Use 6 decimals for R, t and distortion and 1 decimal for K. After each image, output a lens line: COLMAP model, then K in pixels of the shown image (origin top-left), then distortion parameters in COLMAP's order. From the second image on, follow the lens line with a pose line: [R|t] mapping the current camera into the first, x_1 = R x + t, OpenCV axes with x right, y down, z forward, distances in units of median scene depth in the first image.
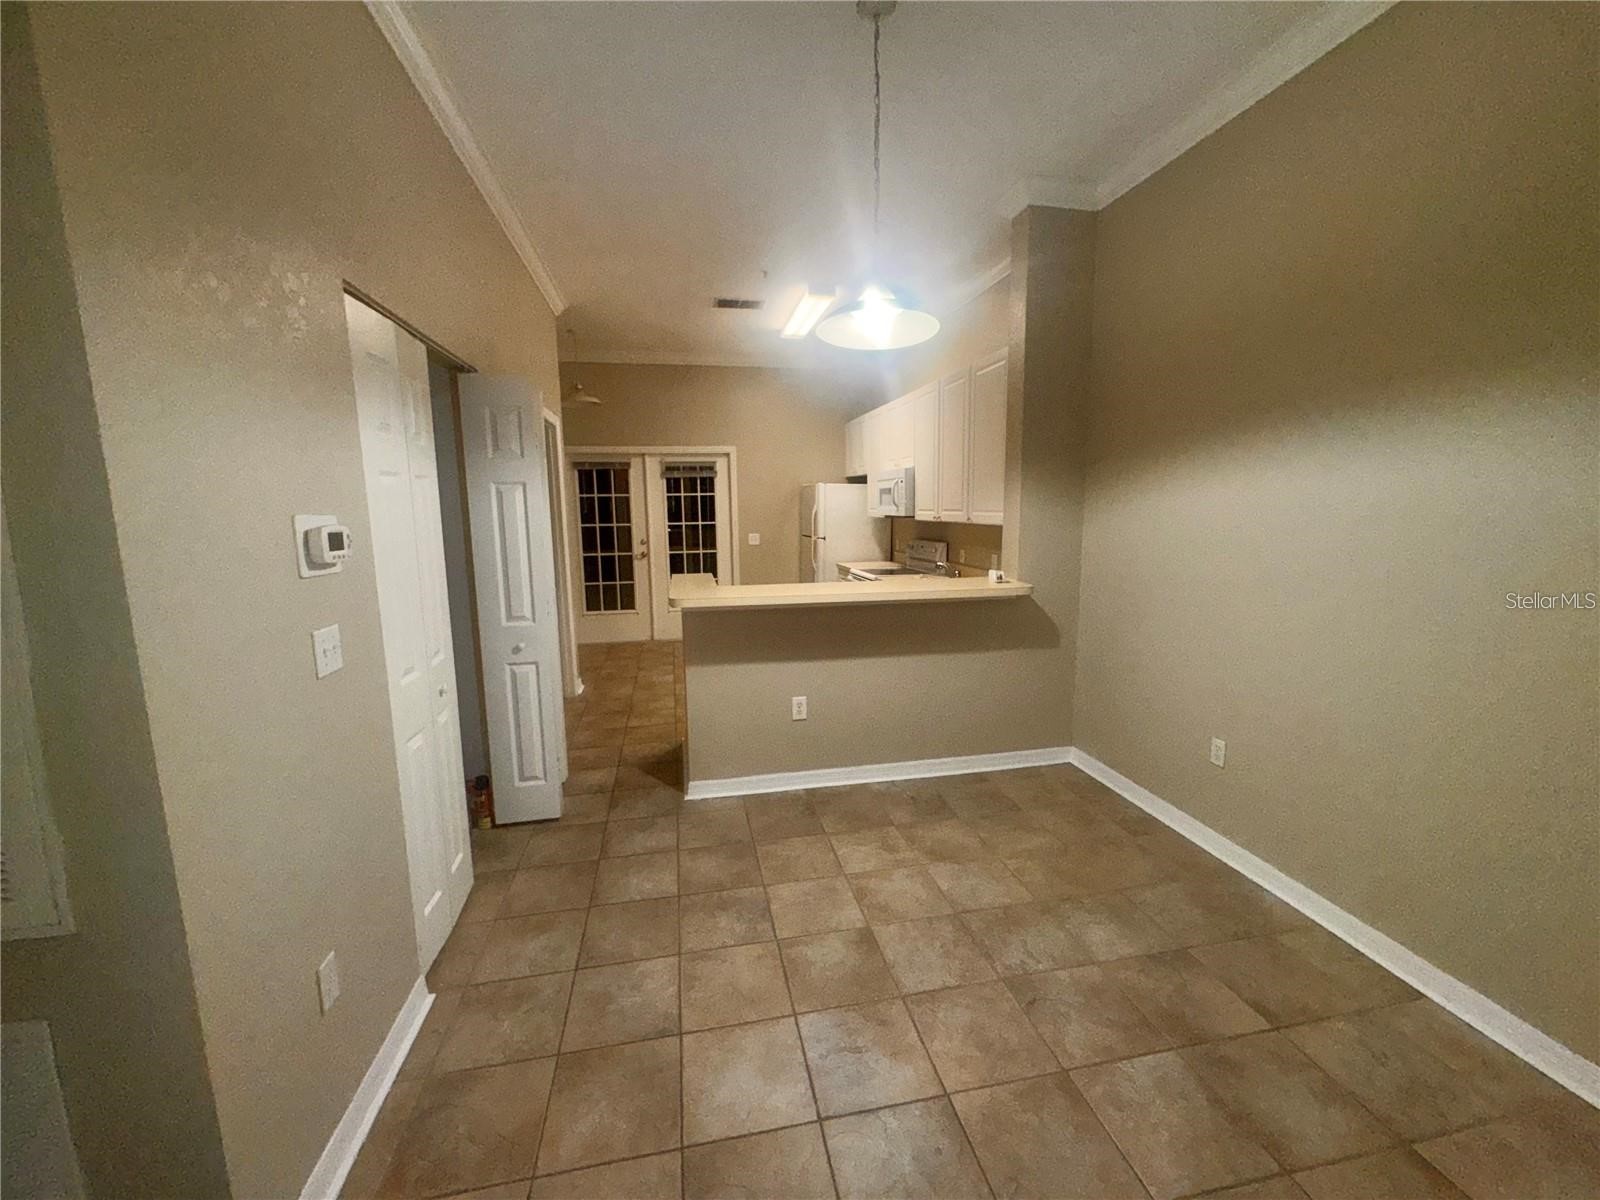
lens RADIAL K [[637.8, 0, 798.8], [0, 637.8, 597.3], [0, 0, 1]] dist [-0.005022, 0.000111]
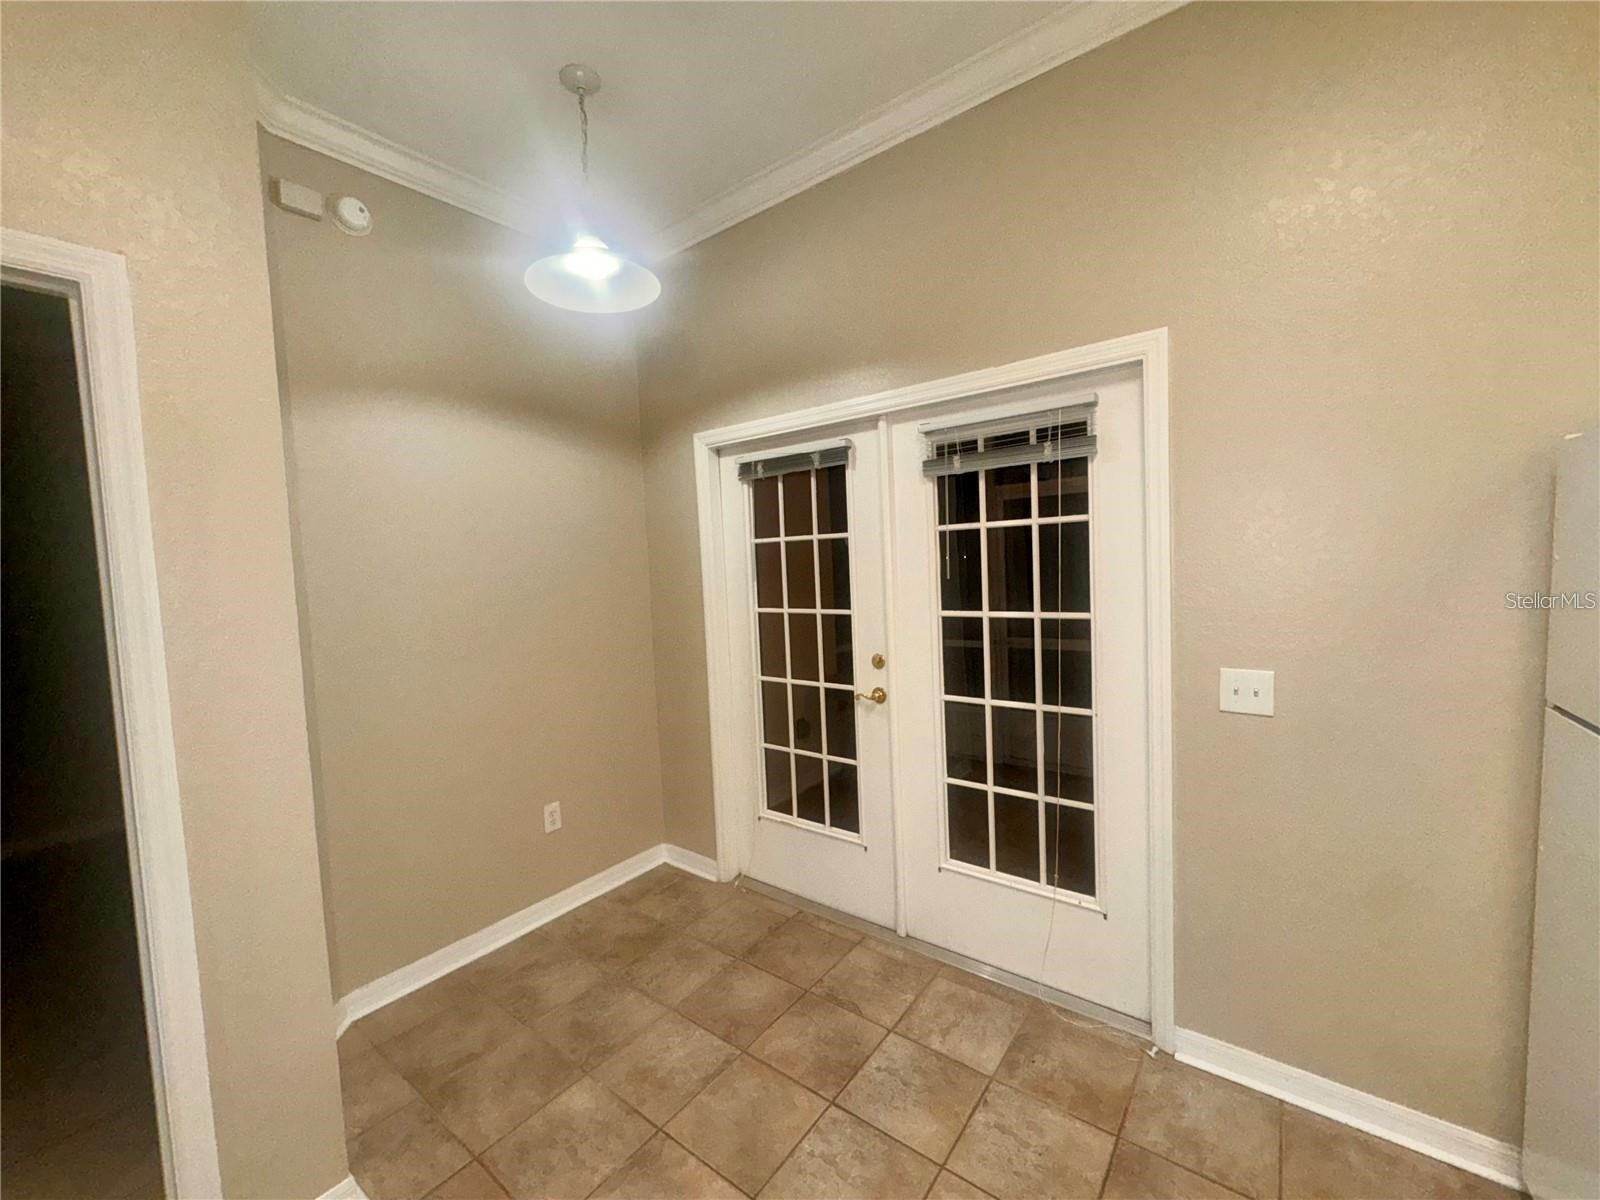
lens RADIAL K [[637.8, 0, 798.8], [0, 637.8, 597.3], [0, 0, 1]] dist [-0.005022, 0.000111]
pose [[0.658366, 0.028817, -0.752146, -0.000844], [-0.073392, 0.996963, -0.026044, -0.132221], [0.749111, 0.072348, 0.658482, 0.869093]]
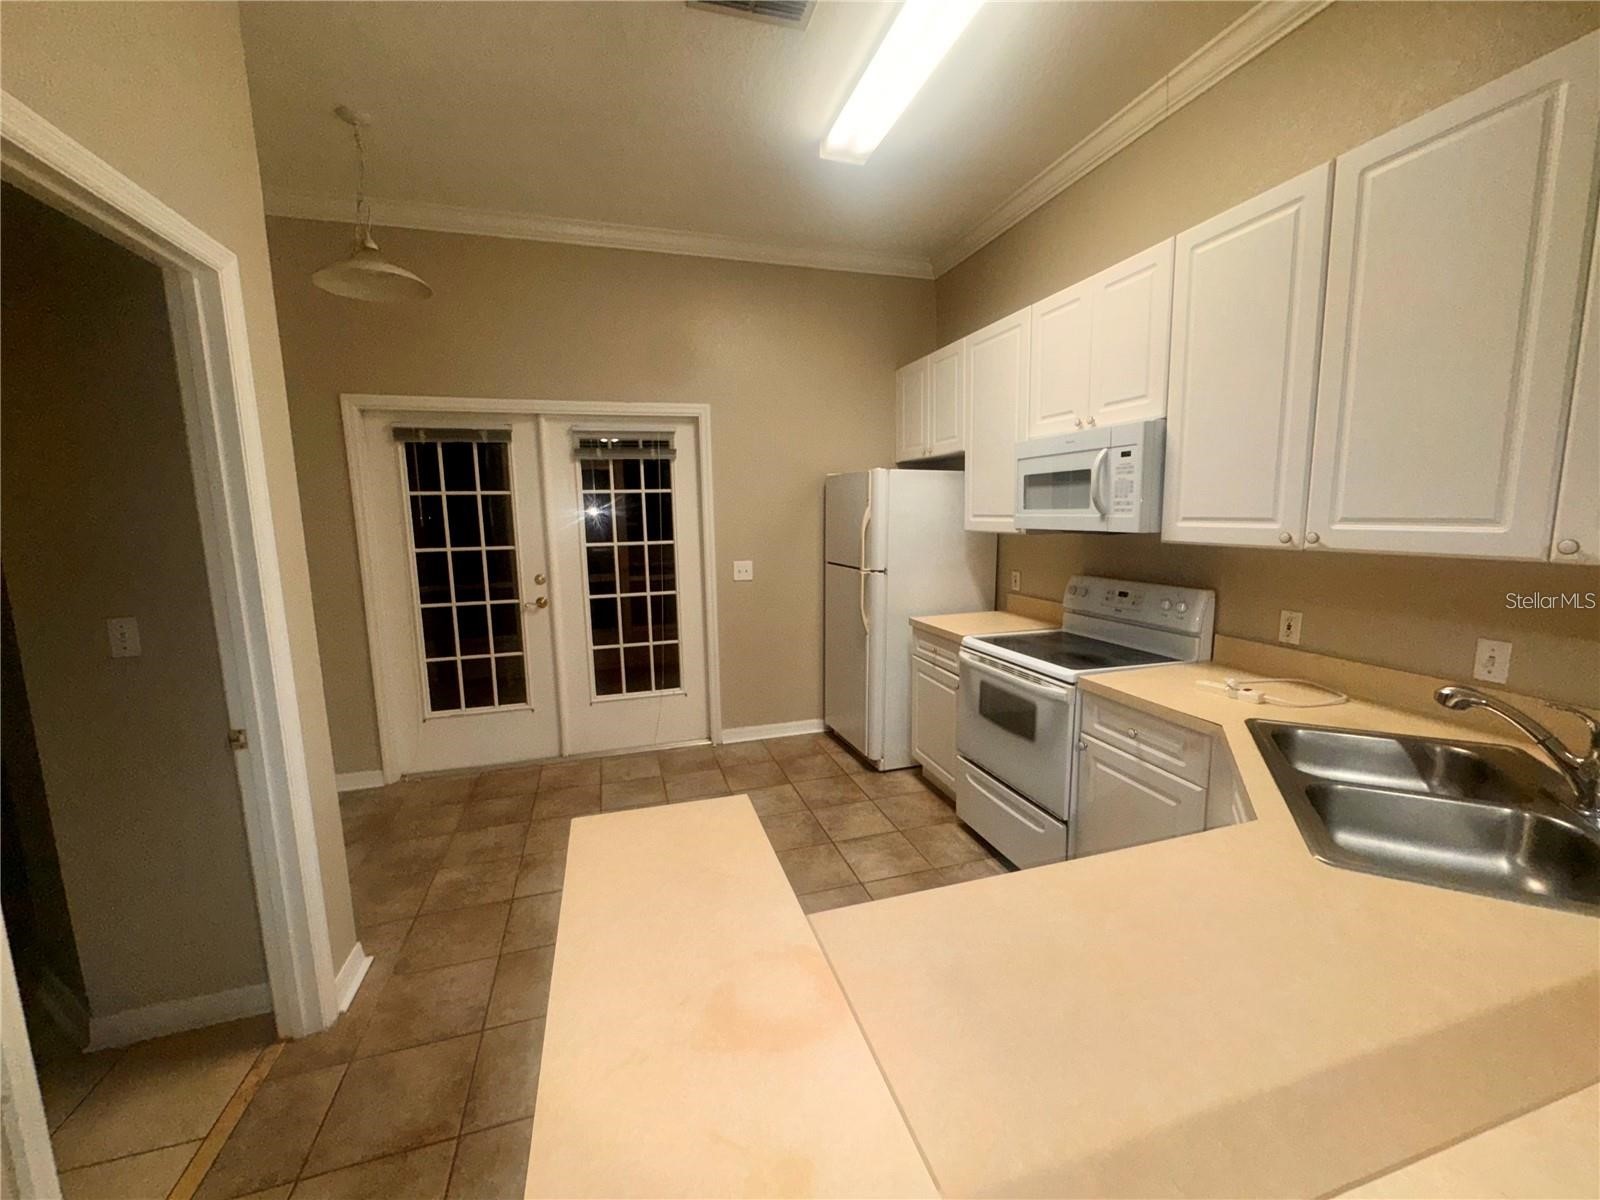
lens RADIAL K [[637.8, 0, 798.8], [0, 637.8, 597.3], [0, 0, 1]] dist [-0.005022, 0.000111]
pose [[0.994816, -0.017746, 0.100134, -0.095788], [0.018745, 0.999783, -0.009044, -0.075064], [-0.099951, 0.010874, 0.994933, 0.528992]]
